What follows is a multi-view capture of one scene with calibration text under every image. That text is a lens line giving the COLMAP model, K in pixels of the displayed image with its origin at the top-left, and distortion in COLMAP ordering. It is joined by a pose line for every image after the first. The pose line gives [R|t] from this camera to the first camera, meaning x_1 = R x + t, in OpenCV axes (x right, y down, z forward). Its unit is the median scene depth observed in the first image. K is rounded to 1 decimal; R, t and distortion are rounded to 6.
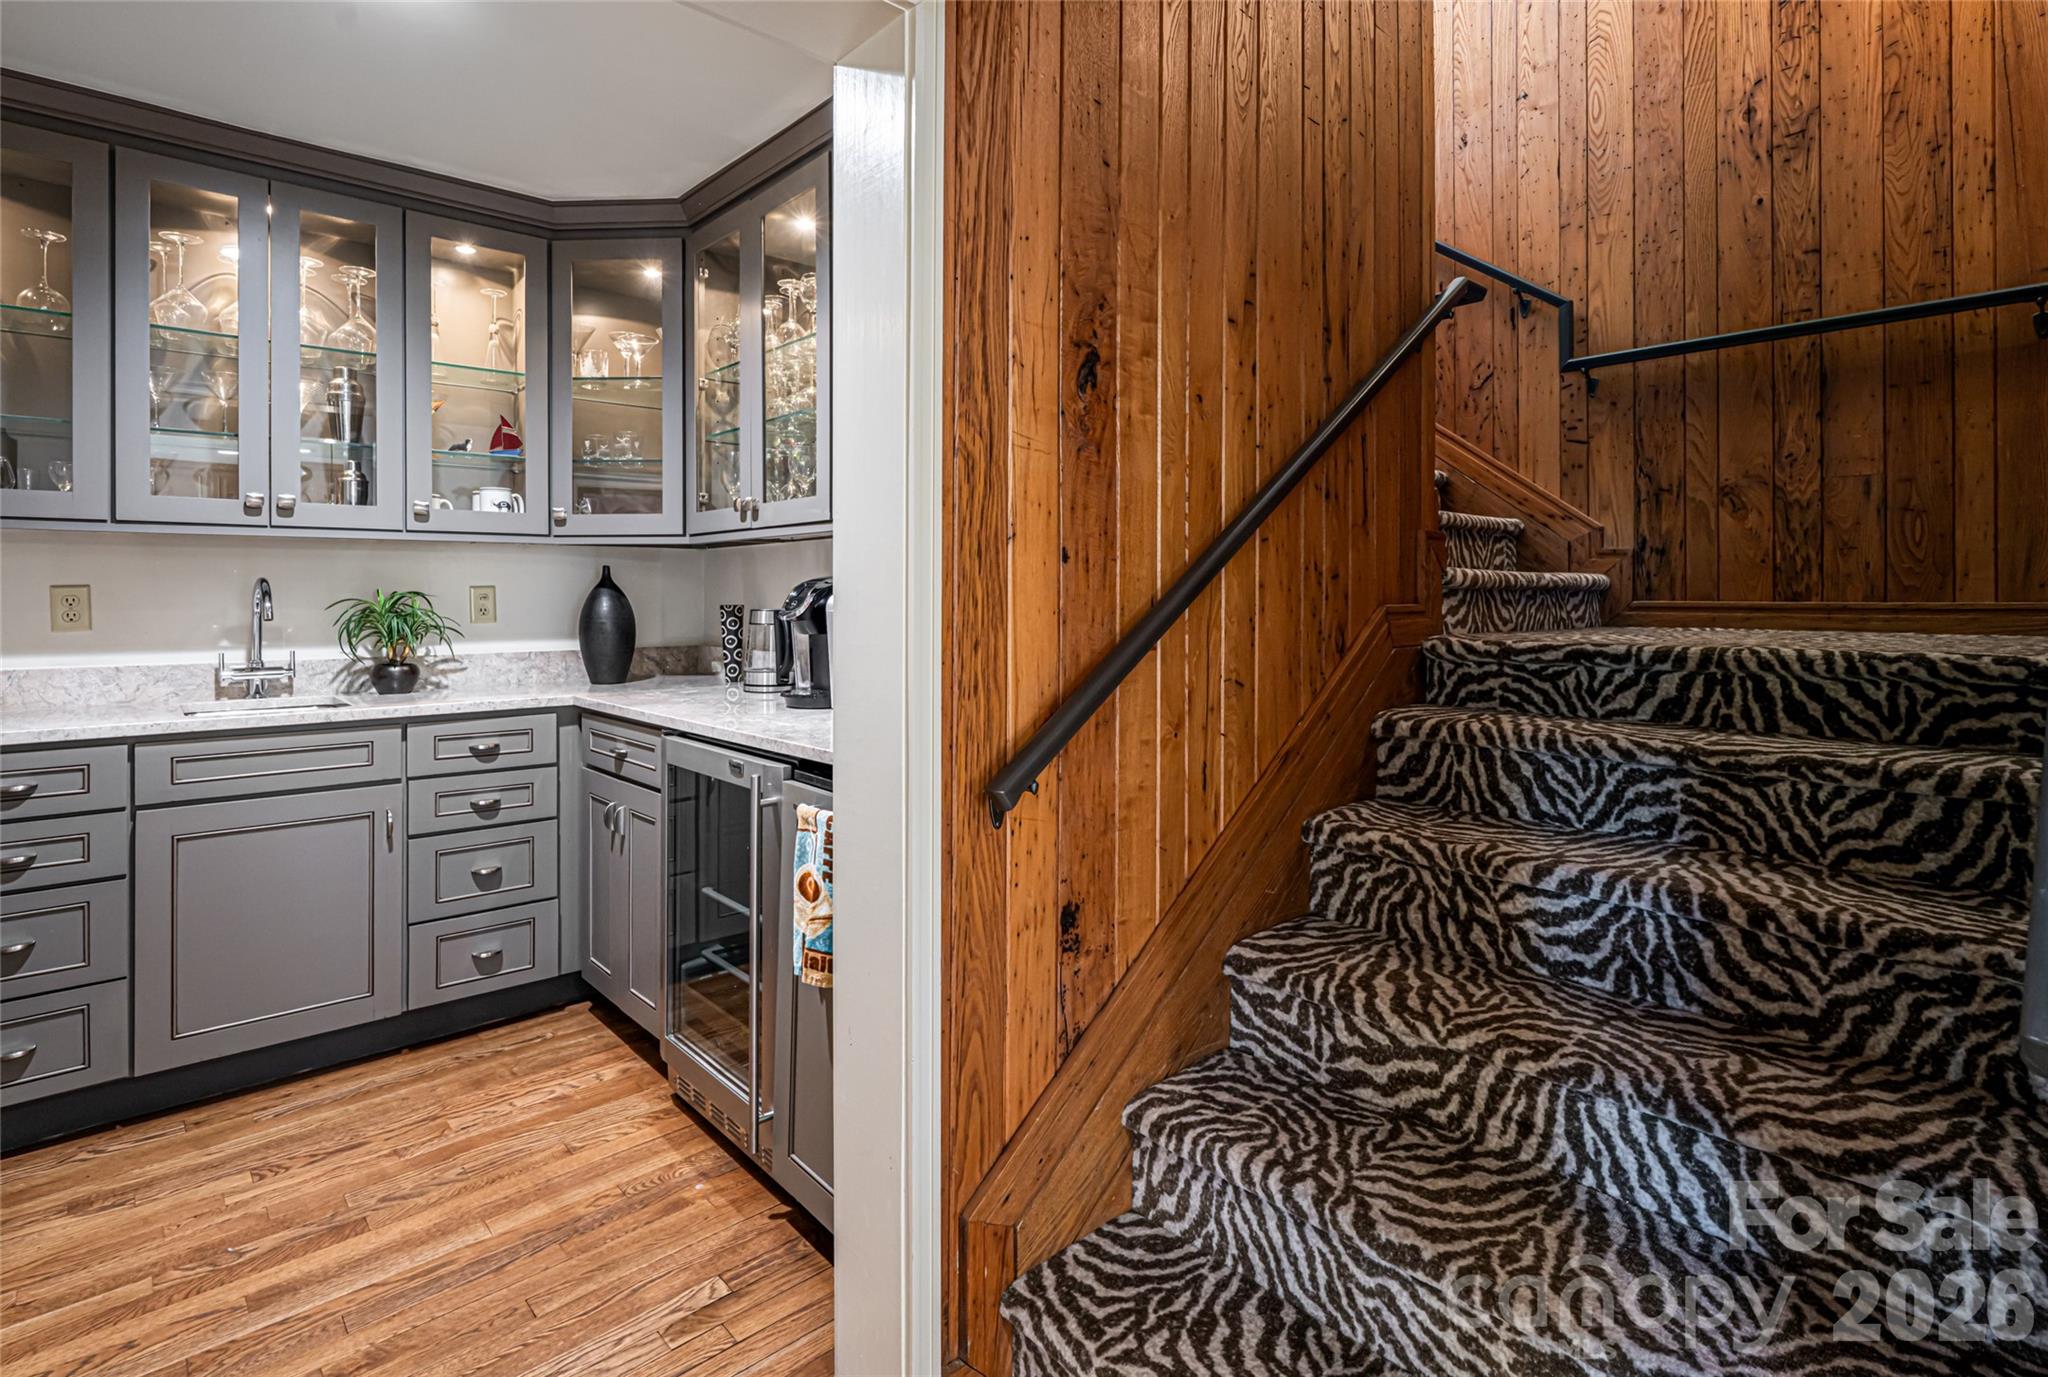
lens RADIAL K [[1007.8, 0, 1036.1], [0, 1007.8, 594.8], [0, 0, 1]] dist [-0.005186, 0.001083]
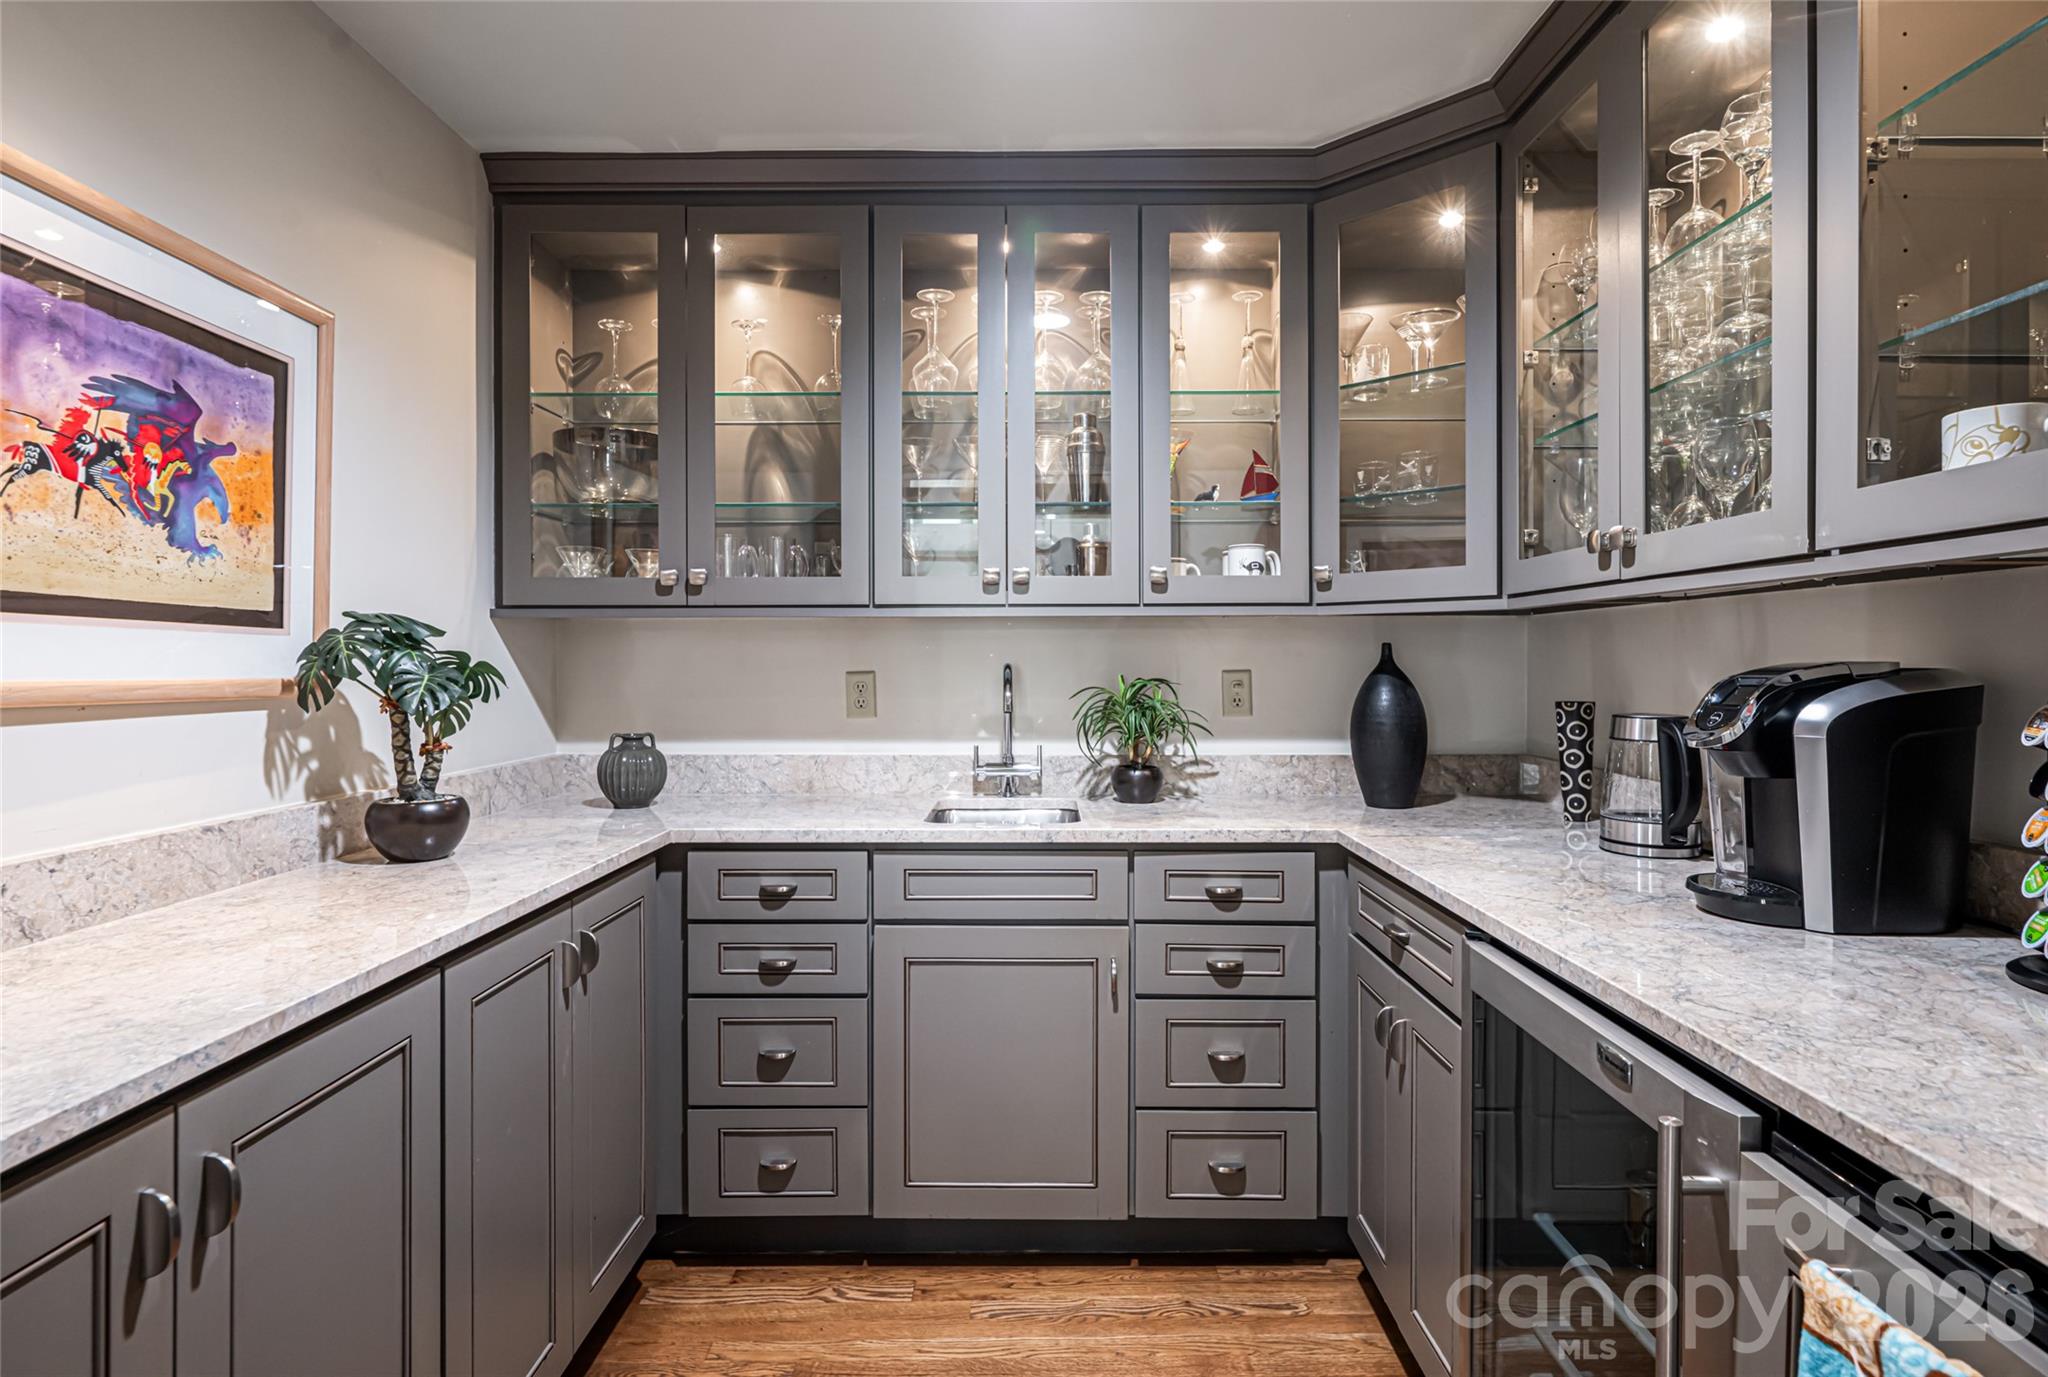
lens RADIAL K [[1041.8, 0, 1039.7], [0, 1041.8, 658.6], [0, 0, 1]] dist [0.001254, 0.002045]
pose [[0.734457, 0.000497, -0.678655, -0.118337], [-0.000804, 1.000000, -0.000138, -0.019778], [0.678655, 0.000646, 0.734457, 0.325288]]
